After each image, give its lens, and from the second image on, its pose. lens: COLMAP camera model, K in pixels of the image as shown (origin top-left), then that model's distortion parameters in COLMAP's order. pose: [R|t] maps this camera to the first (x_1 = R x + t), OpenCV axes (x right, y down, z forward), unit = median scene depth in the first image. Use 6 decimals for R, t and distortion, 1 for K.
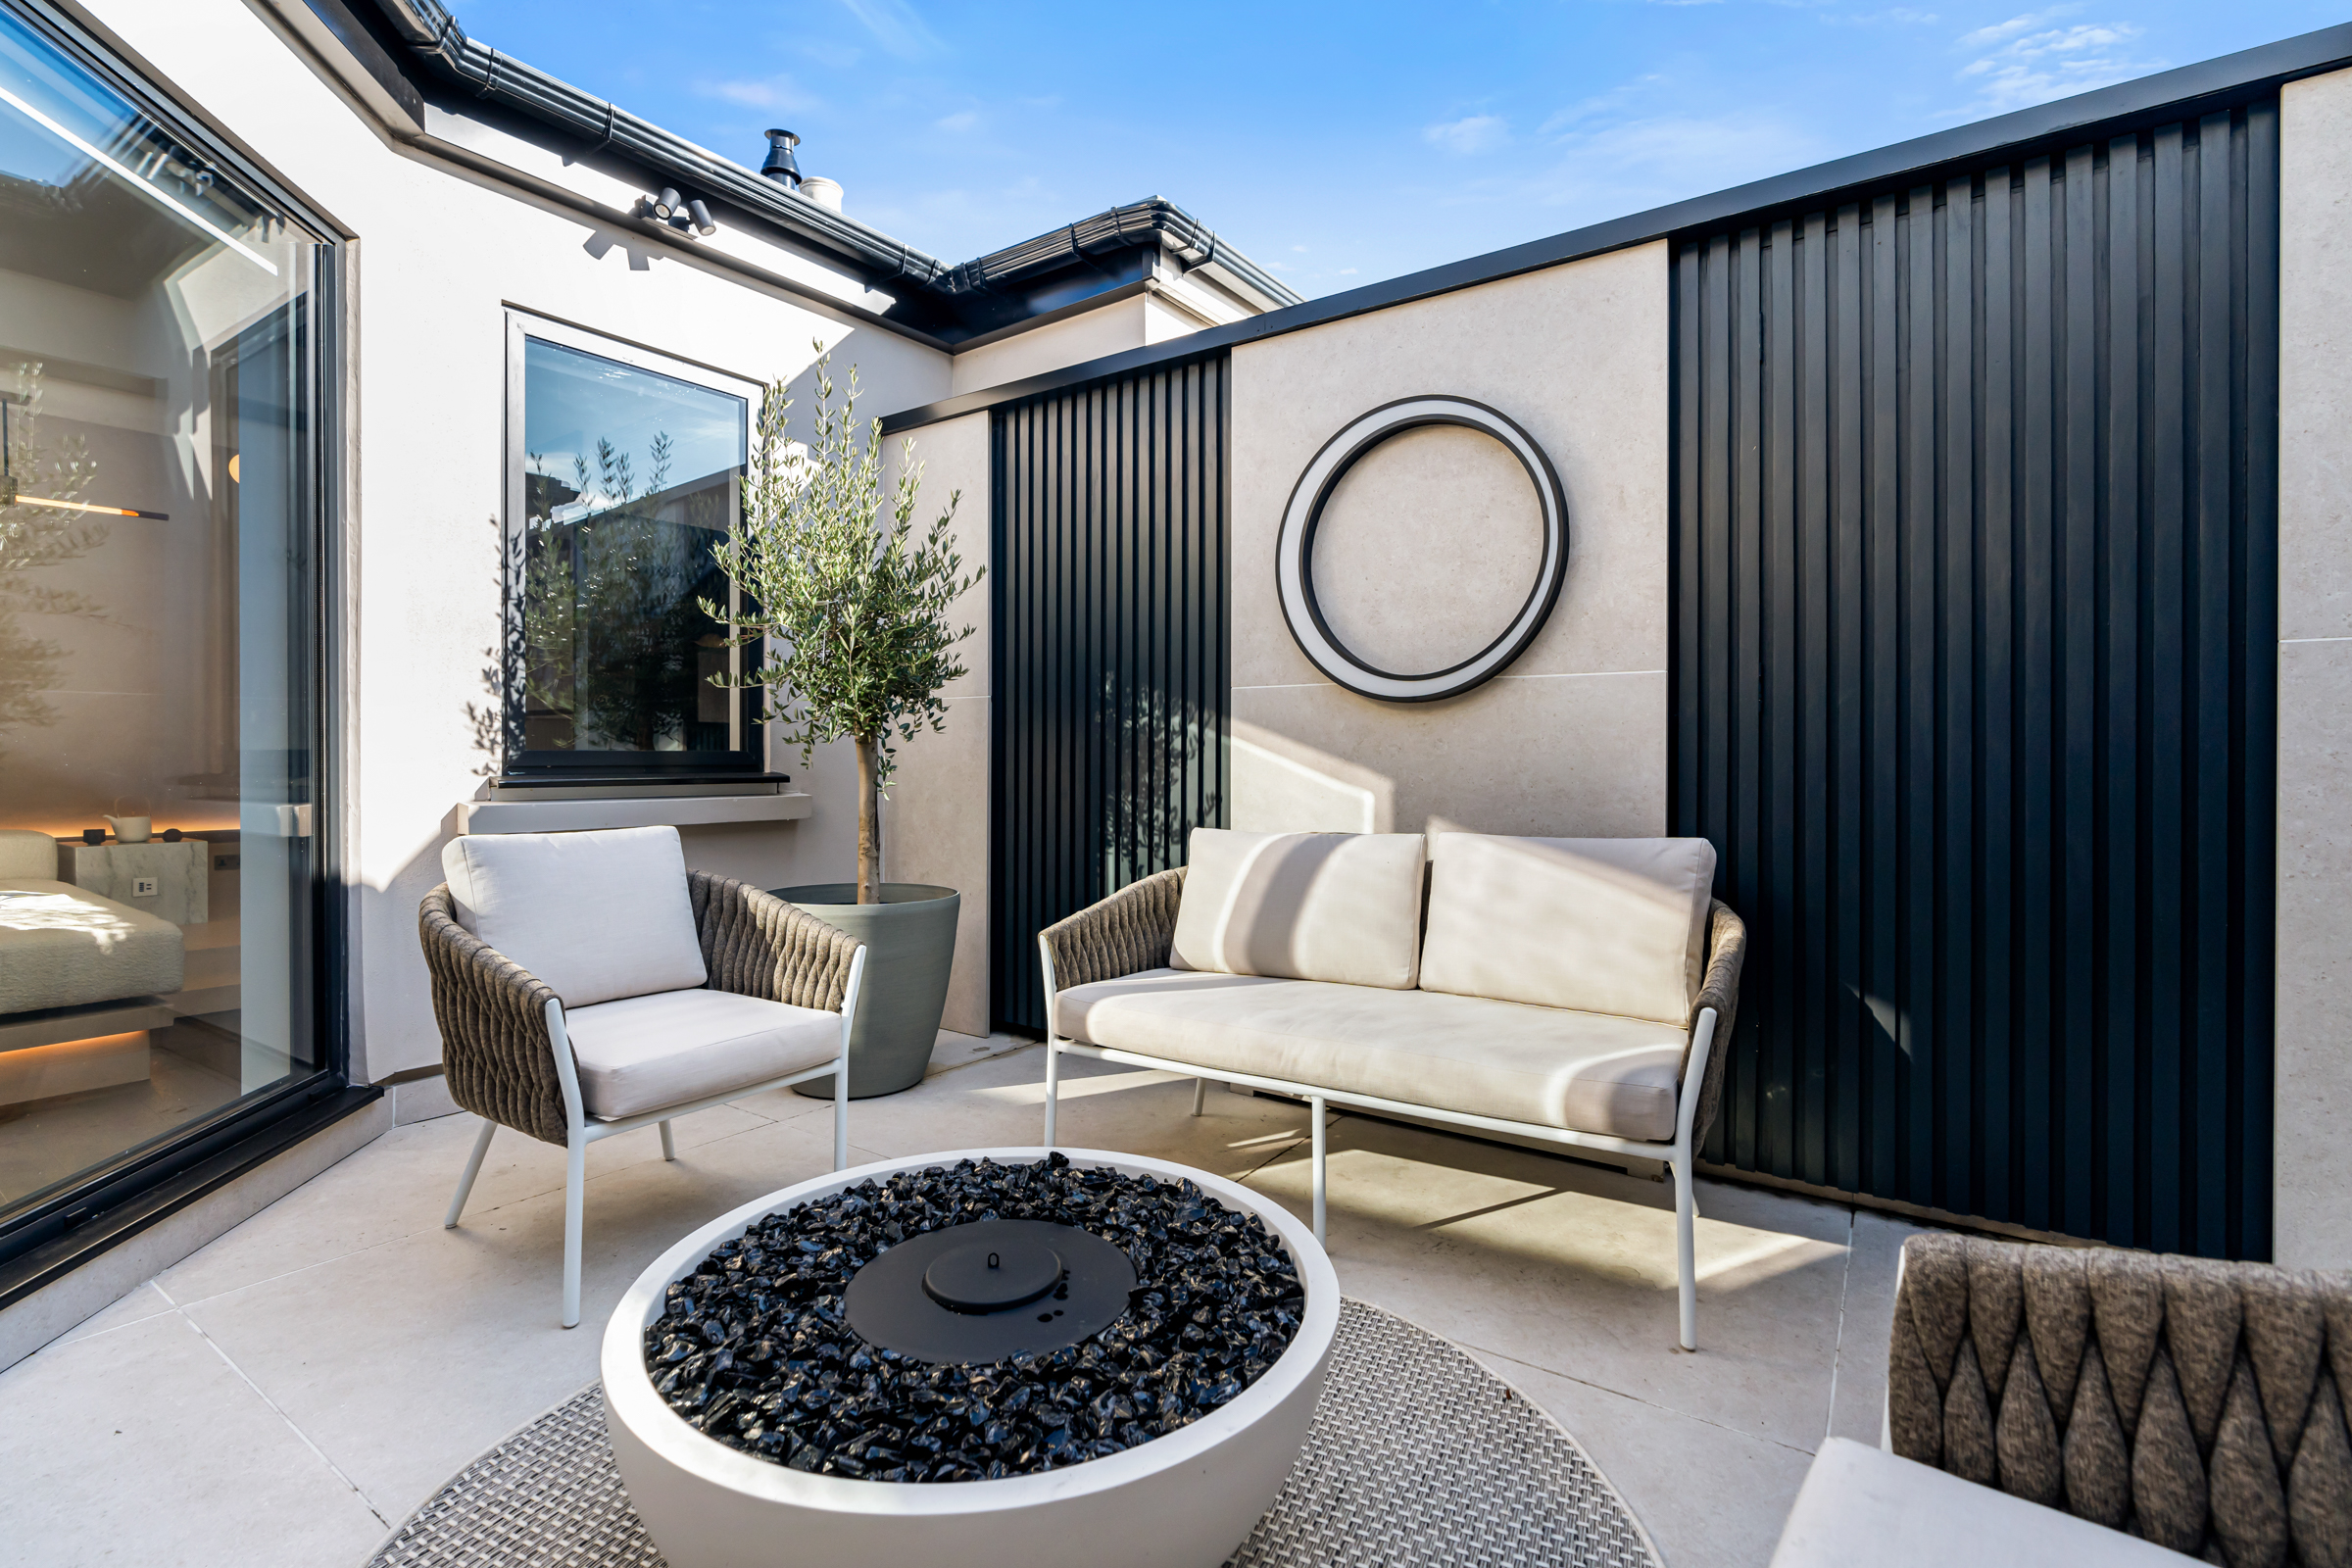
lens RADIAL K [[1064.4, 0, 1177.6], [0, 1064.4, 758.5], [0, 0, 1]] dist [0.000320, 0.000219]
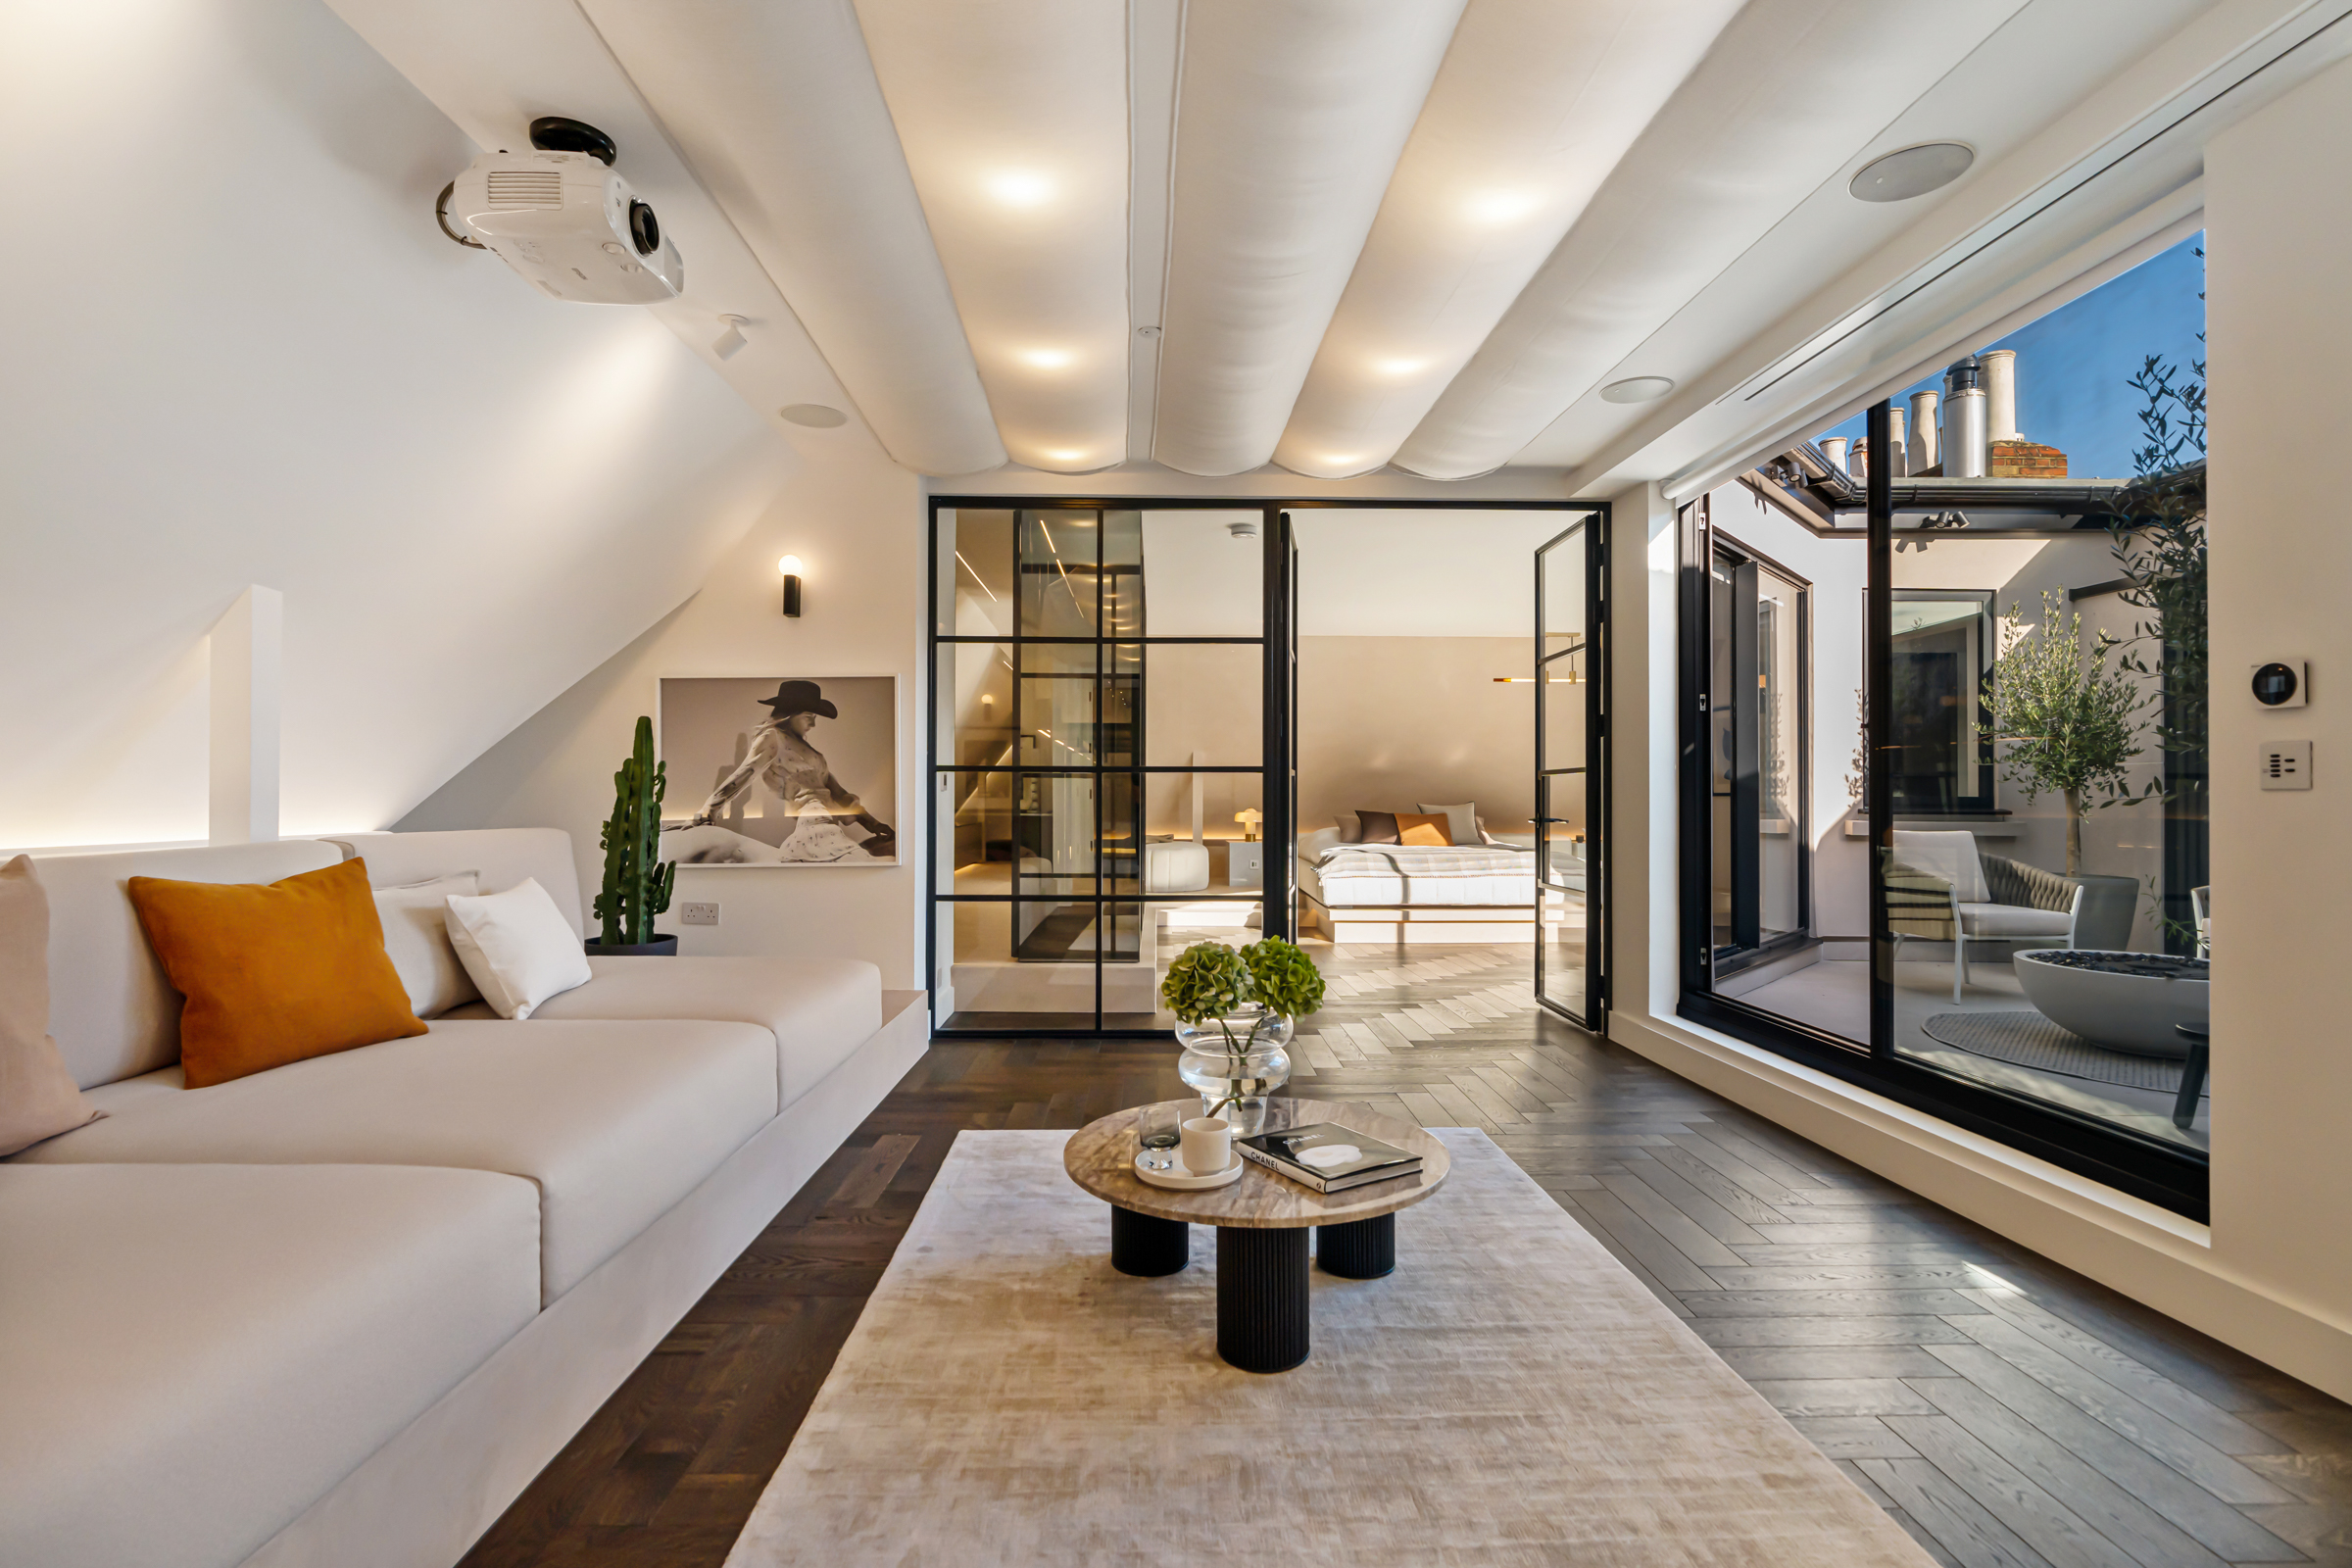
lens RADIAL K [[1099.2, 0, 1182.4], [0, 1099.2, 783.3], [0, 0, 1]] dist [0.001283, 0.000475]
pose [[0.609271, -0.007858, -0.792923, 0.289742], [-0.007187, 0.999855, -0.015431, 0.010125], [0.792929, 0.015100, 0.609126, -1.427898]]
